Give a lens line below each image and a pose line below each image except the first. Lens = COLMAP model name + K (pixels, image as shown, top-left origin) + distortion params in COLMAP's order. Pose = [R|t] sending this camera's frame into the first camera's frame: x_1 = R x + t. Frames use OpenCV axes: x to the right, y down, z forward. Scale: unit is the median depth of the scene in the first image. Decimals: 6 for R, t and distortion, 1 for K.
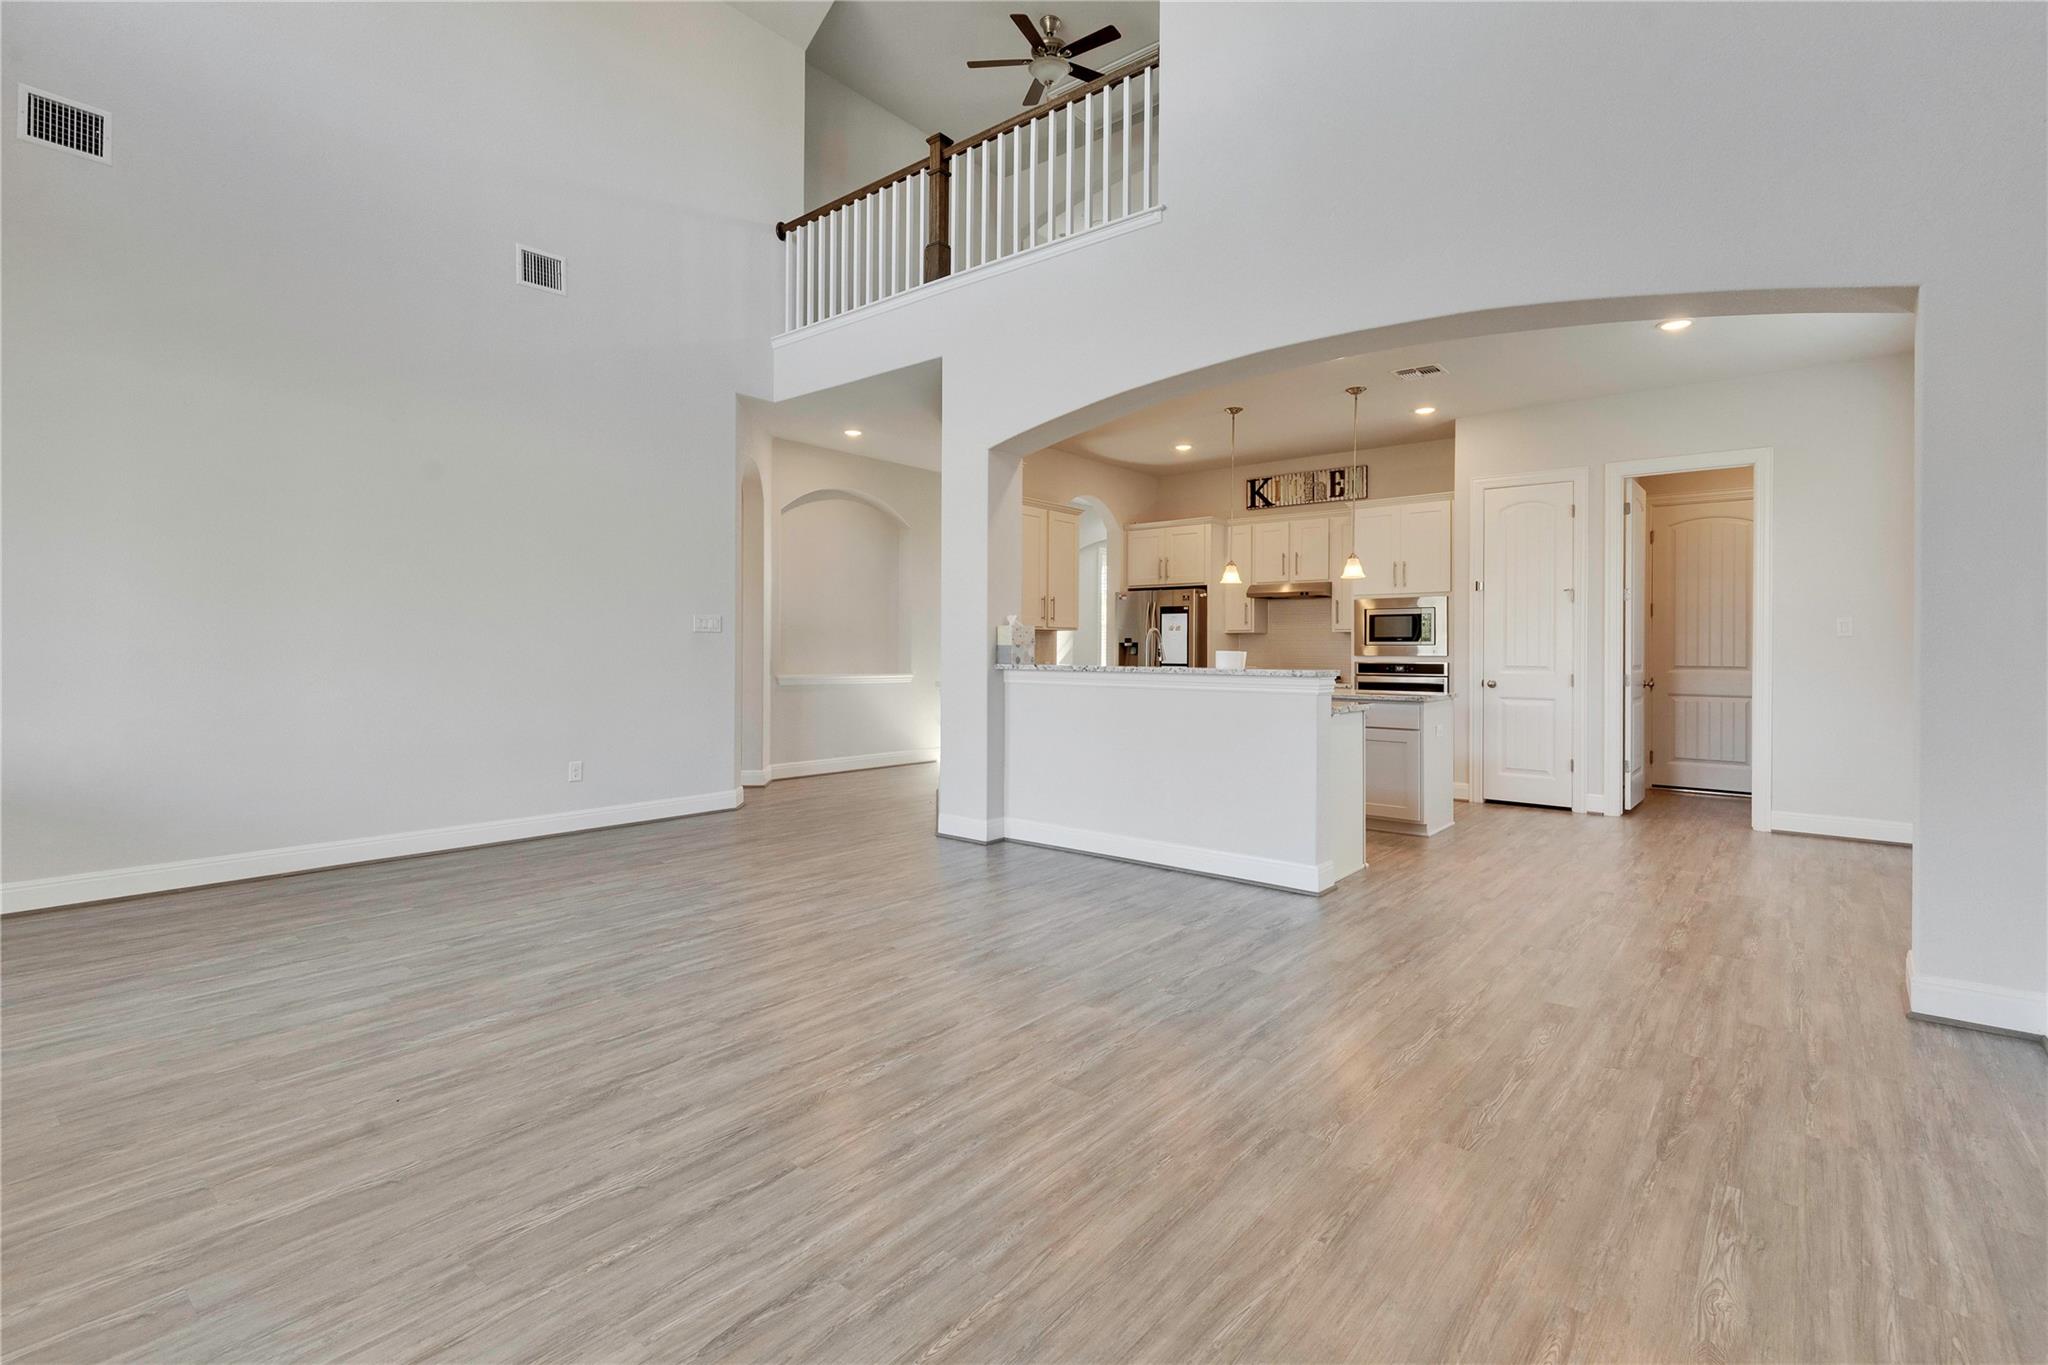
lens RADIAL K [[929.6, 0, 1013.6], [0, 929.6, 648.1], [0, 0, 1]] dist [-0.003808, -0.000577]
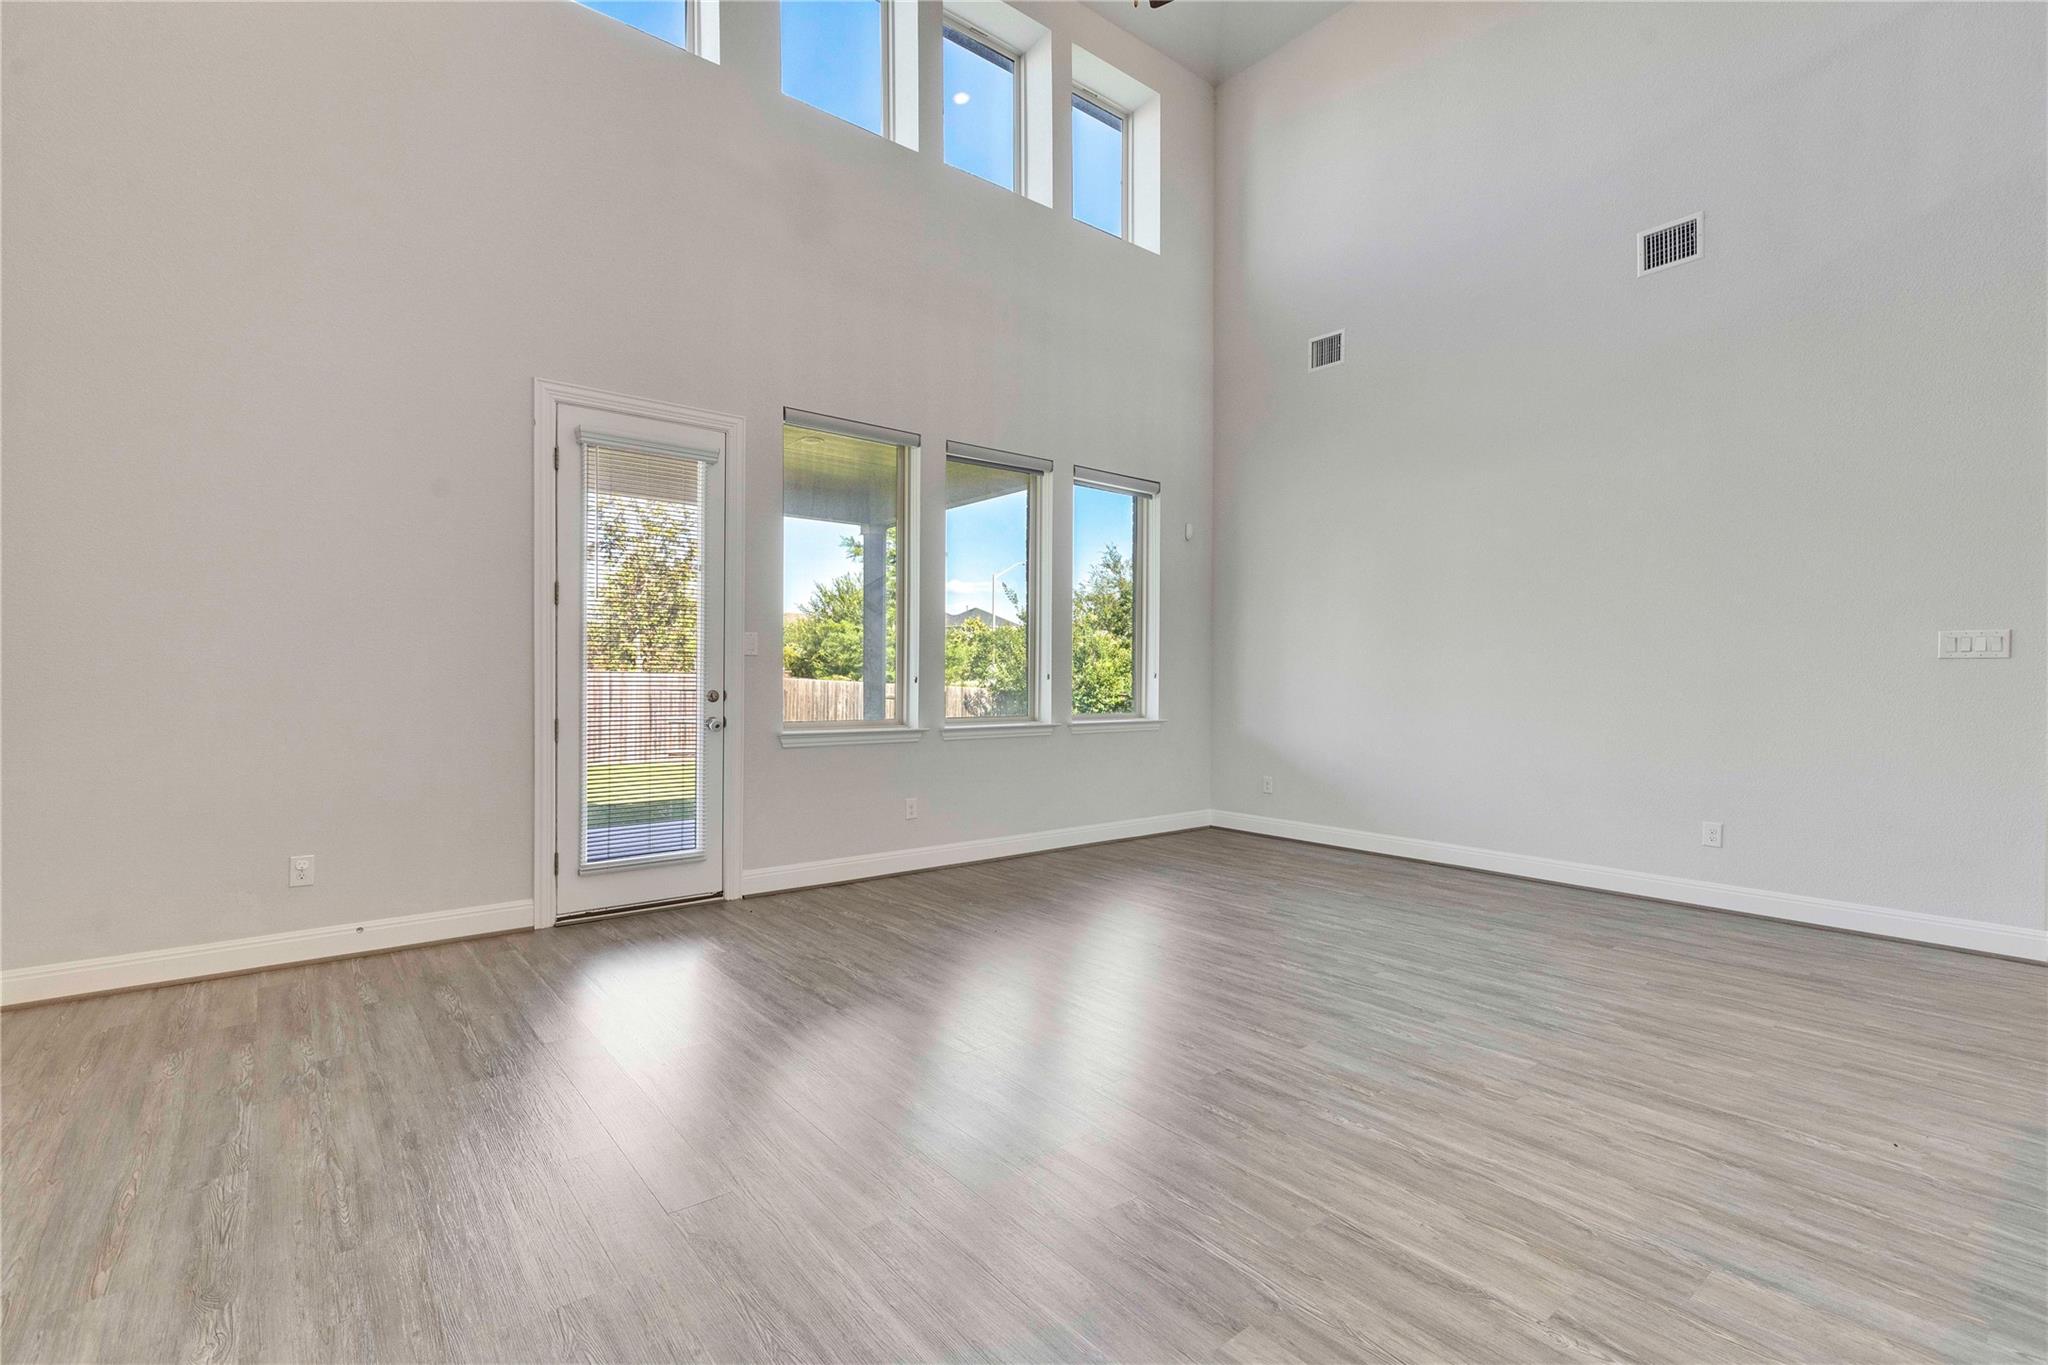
lens RADIAL K [[929.6, 0, 1026.7], [0, 929.6, 679.1], [0, 0, 1]] dist [-0.003808, -0.000577]
pose [[-0.177323, -0.002157, -0.984150, 0.965200], [-0.009394, 0.999956, -0.000499, 0.007768], [0.984108, 0.009157, -0.177335, 1.236271]]
